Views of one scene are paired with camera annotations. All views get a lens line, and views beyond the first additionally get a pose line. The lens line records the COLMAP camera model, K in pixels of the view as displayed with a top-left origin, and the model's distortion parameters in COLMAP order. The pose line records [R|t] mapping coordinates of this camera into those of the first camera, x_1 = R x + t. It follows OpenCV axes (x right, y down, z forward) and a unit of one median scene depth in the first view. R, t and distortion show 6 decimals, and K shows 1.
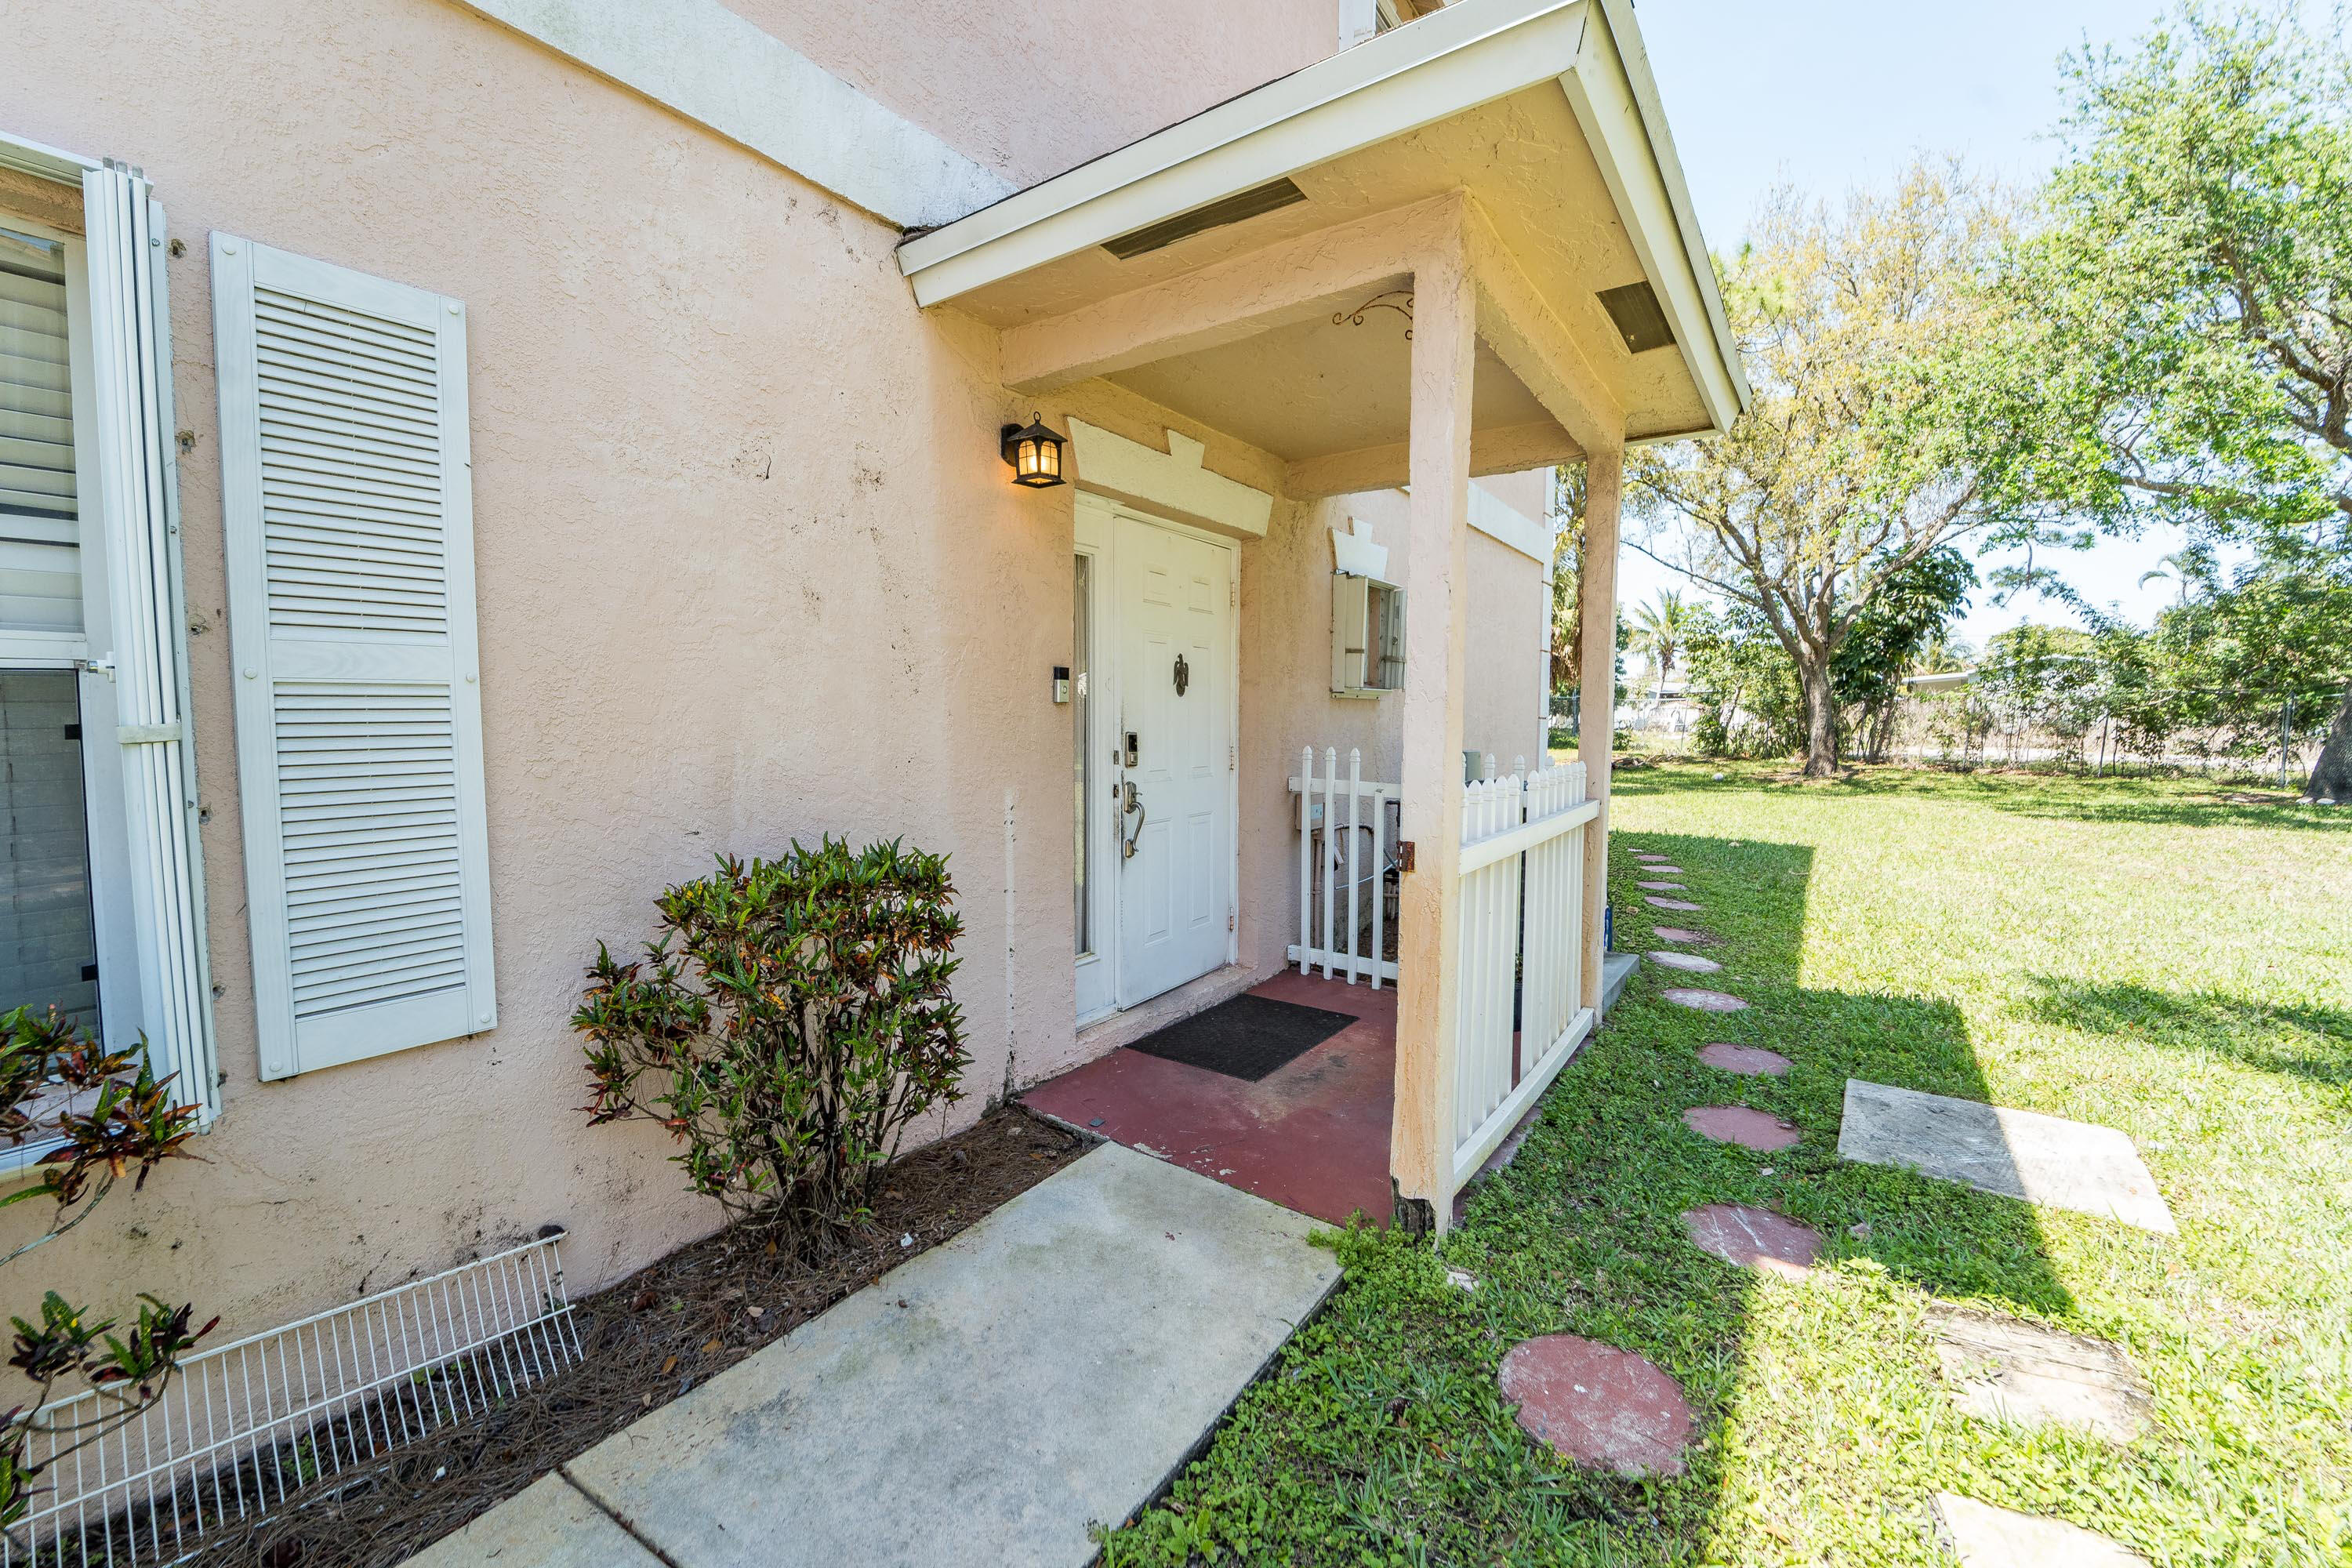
lens RADIAL K [[751.6, 0, 1180.1], [0, 751.6, 773.3], [0, 0, 1]] dist [-0.052100, -0.000043]
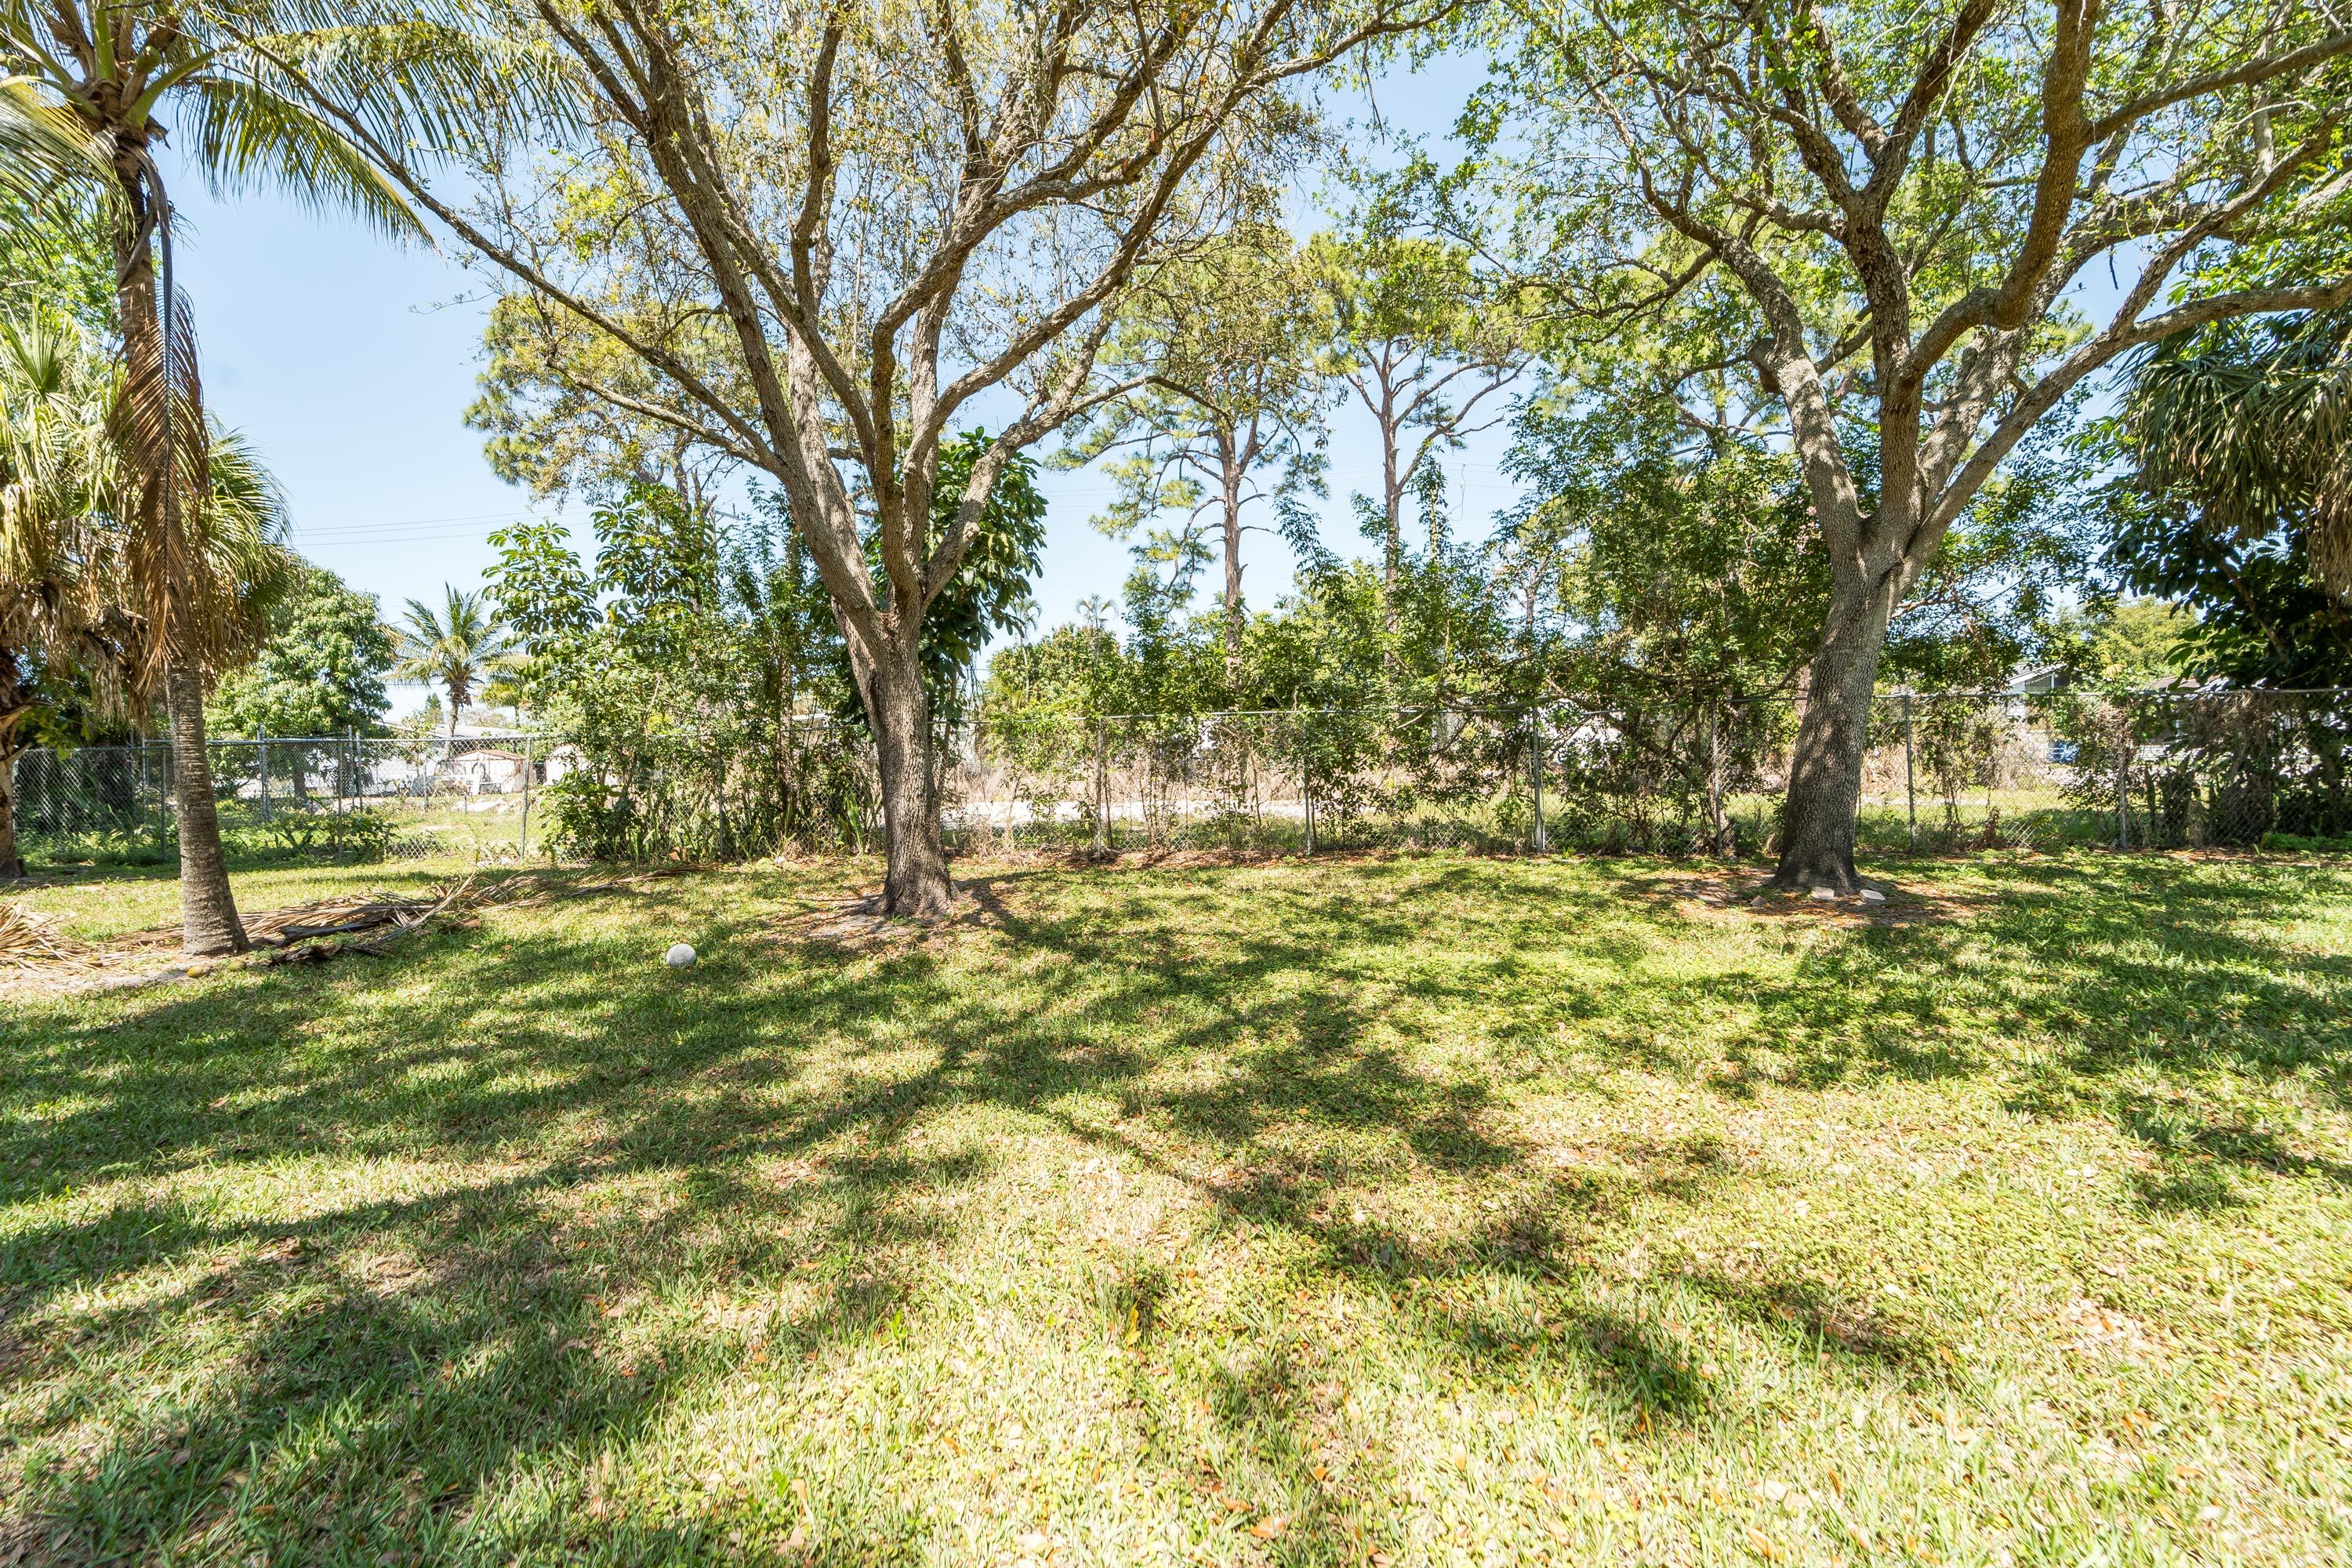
lens RADIAL K [[946.5, 0, 1166.6], [0, 946.5, 771.7], [0, 0, 1]] dist [-0.014057, -0.000656]
pose [[0.336358, -0.027224, 0.941340, 0.362541], [0.098520, 0.995114, -0.006424, -0.049029], [-0.936566, 0.094902, 0.337397, 0.569509]]
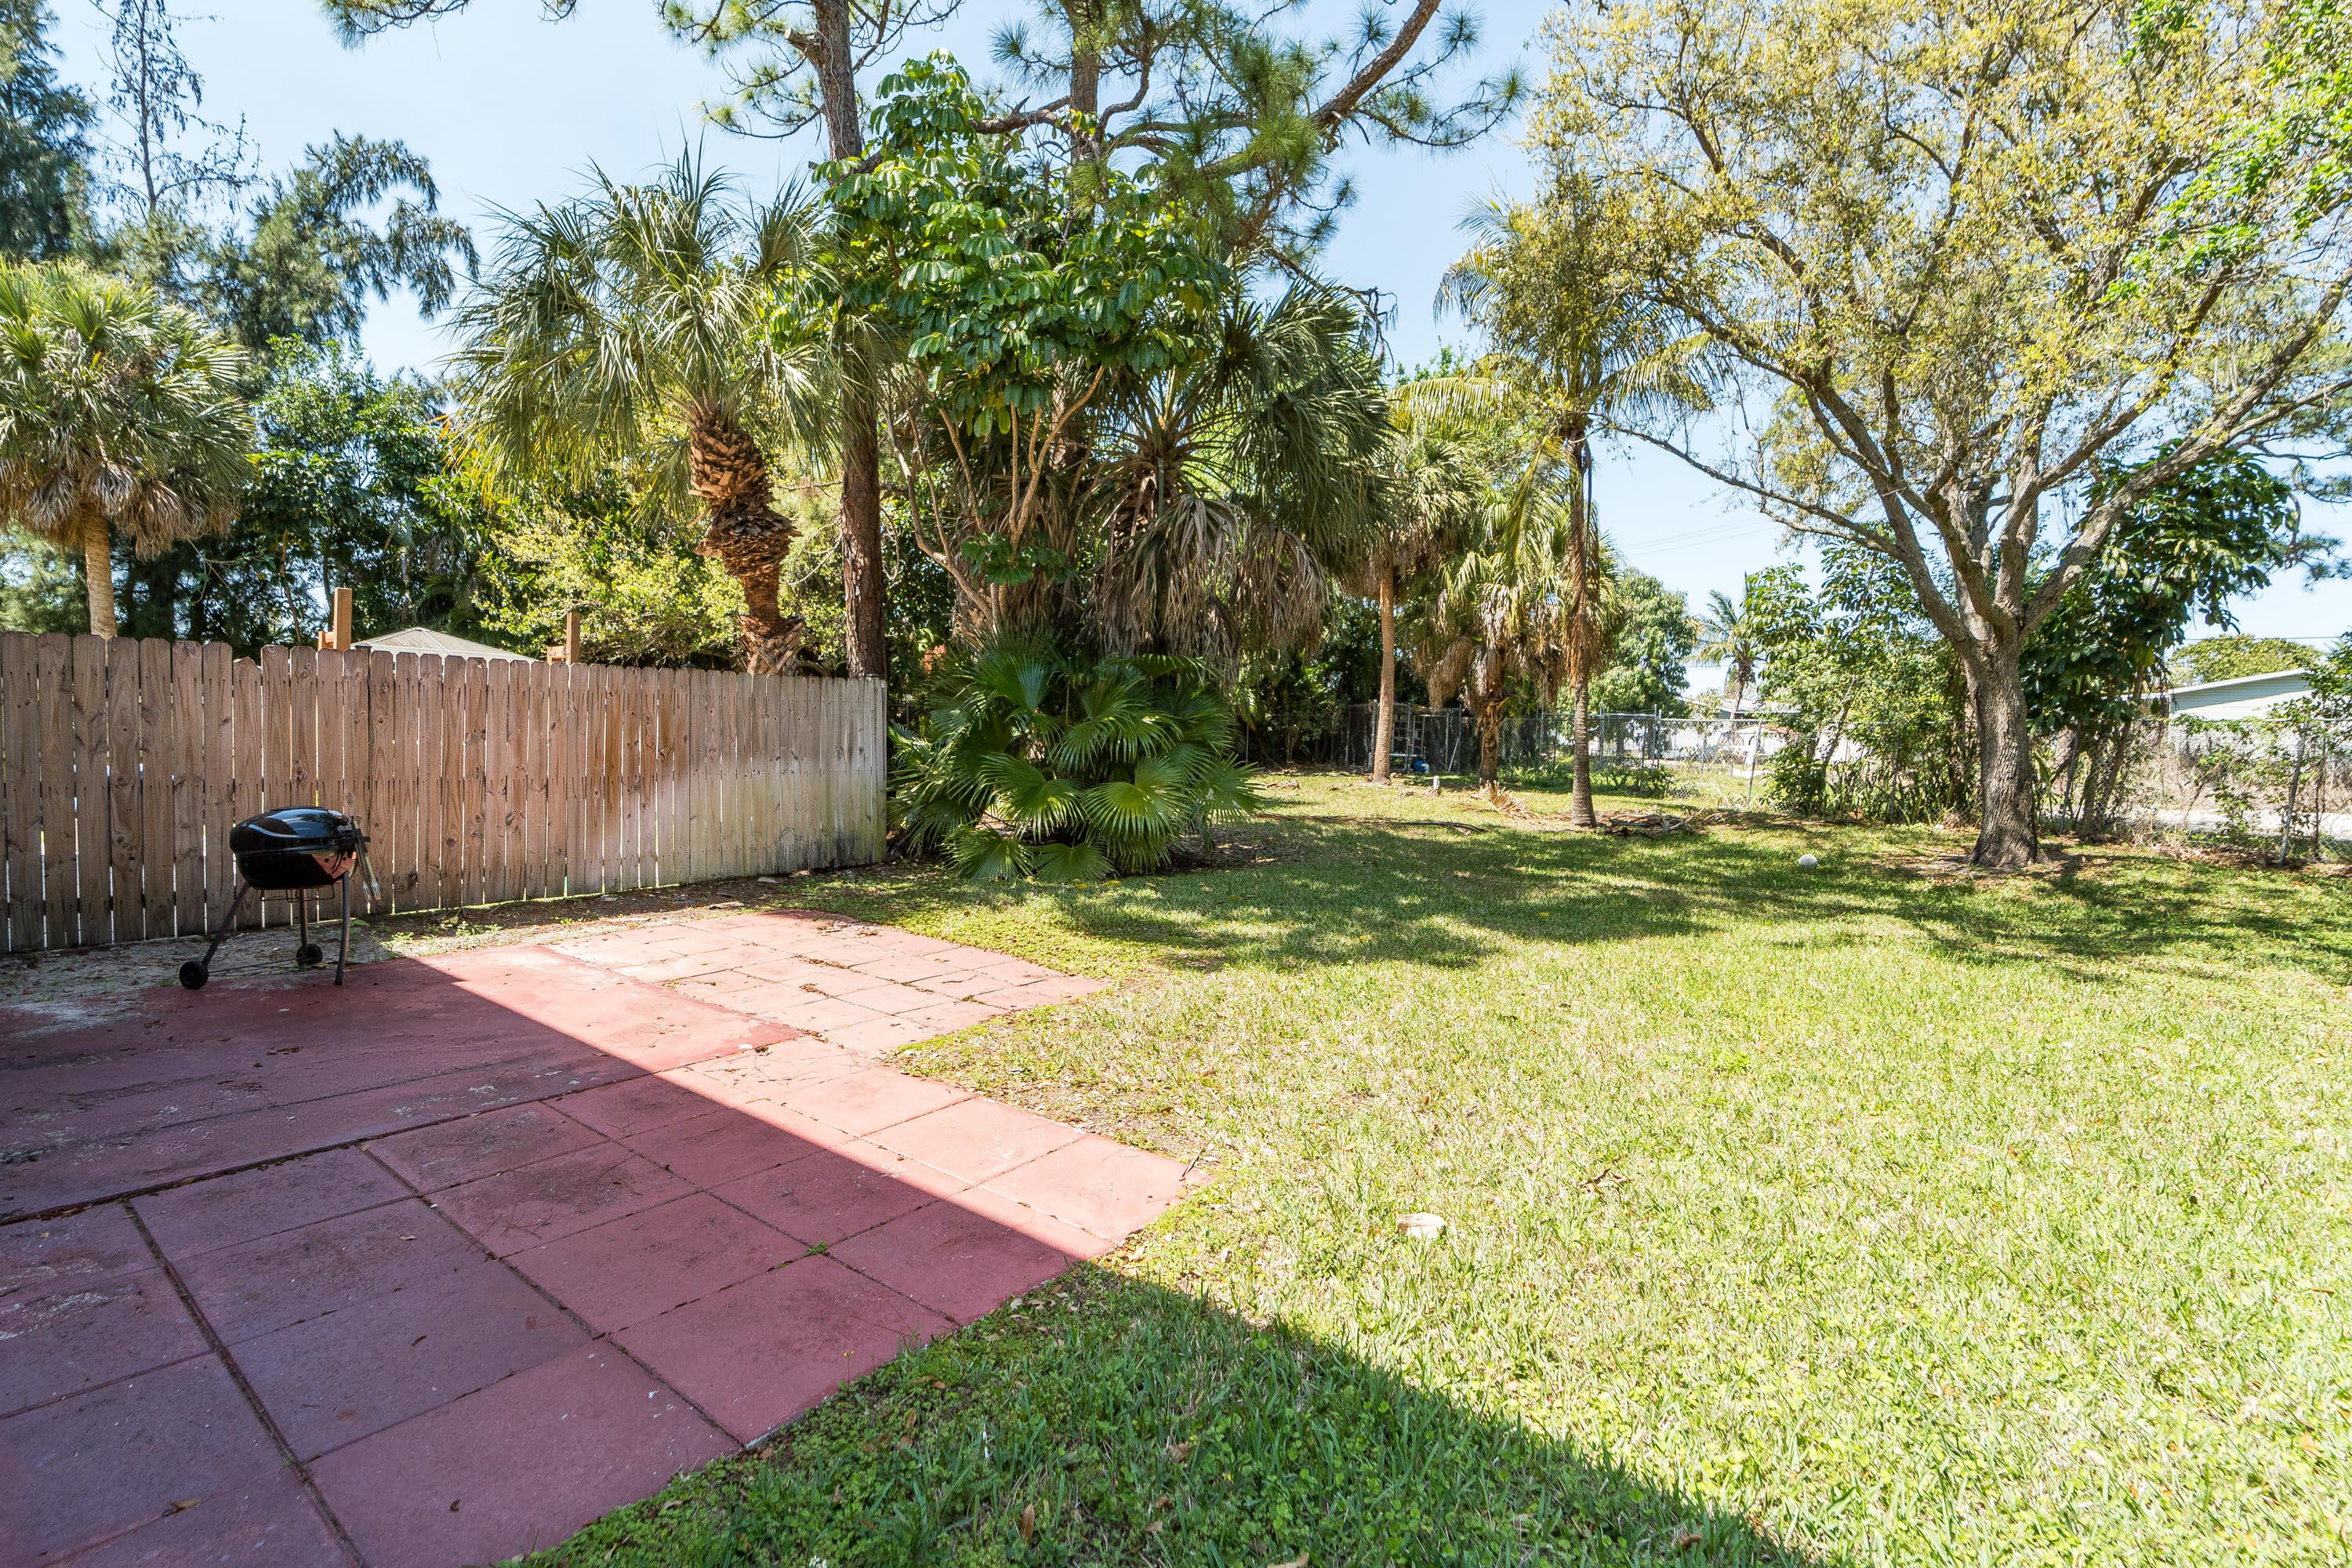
lens RADIAL K [[946.5, 0, 1166.6], [0, 946.5, 771.7], [0, 0, 1]] dist [-0.014057, -0.000656]
pose [[0.999200, 0.023232, 0.032567, 0.203087], [-0.022202, 0.999253, -0.031643, -0.026188], [-0.033278, 0.030895, 0.998969, 0.272487]]
